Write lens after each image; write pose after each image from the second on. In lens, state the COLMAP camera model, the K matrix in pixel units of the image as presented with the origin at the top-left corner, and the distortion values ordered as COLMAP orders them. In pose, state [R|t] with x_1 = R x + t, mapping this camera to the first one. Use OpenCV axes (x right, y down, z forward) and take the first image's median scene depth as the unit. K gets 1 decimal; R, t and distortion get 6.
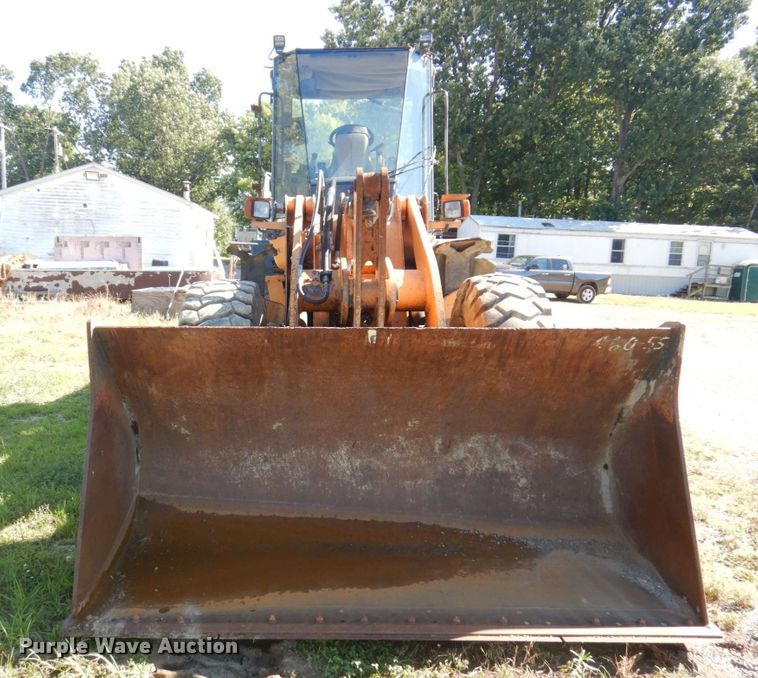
lens RADIAL K [[702.2, 0, 315.5], [0, 702.2, 332.6], [0, 0, 1]] dist [0.001819, 0.000000]
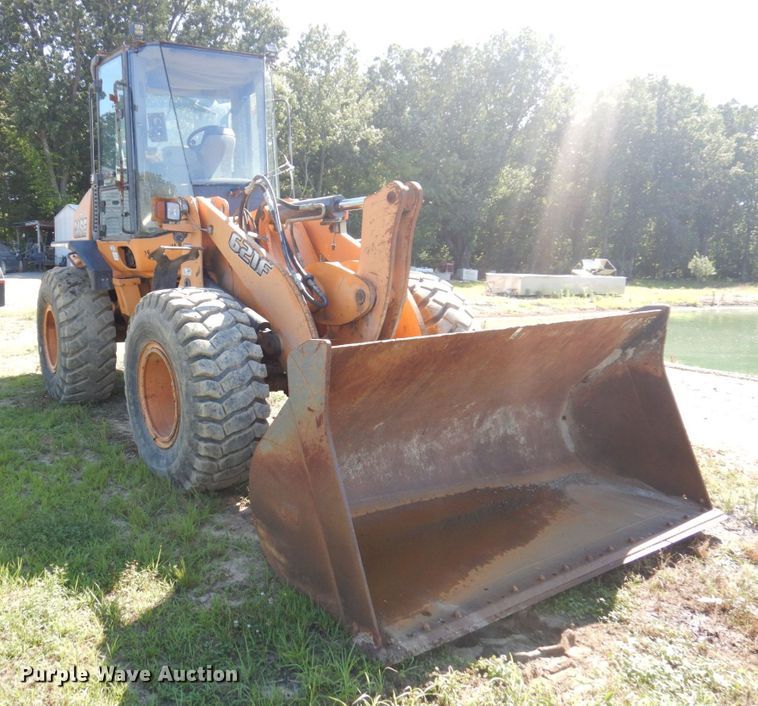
lens RADIAL K [[690.1, 0, 287.4], [0, 690.1, 331.6], [0, 0, 1]] dist [-0.000939, 0.000000]
pose [[0.836322, -0.082225, 0.542037, -0.164430], [0.072247, 0.996596, 0.039708, -0.013519], [-0.543457, 0.005952, 0.839416, 0.046278]]
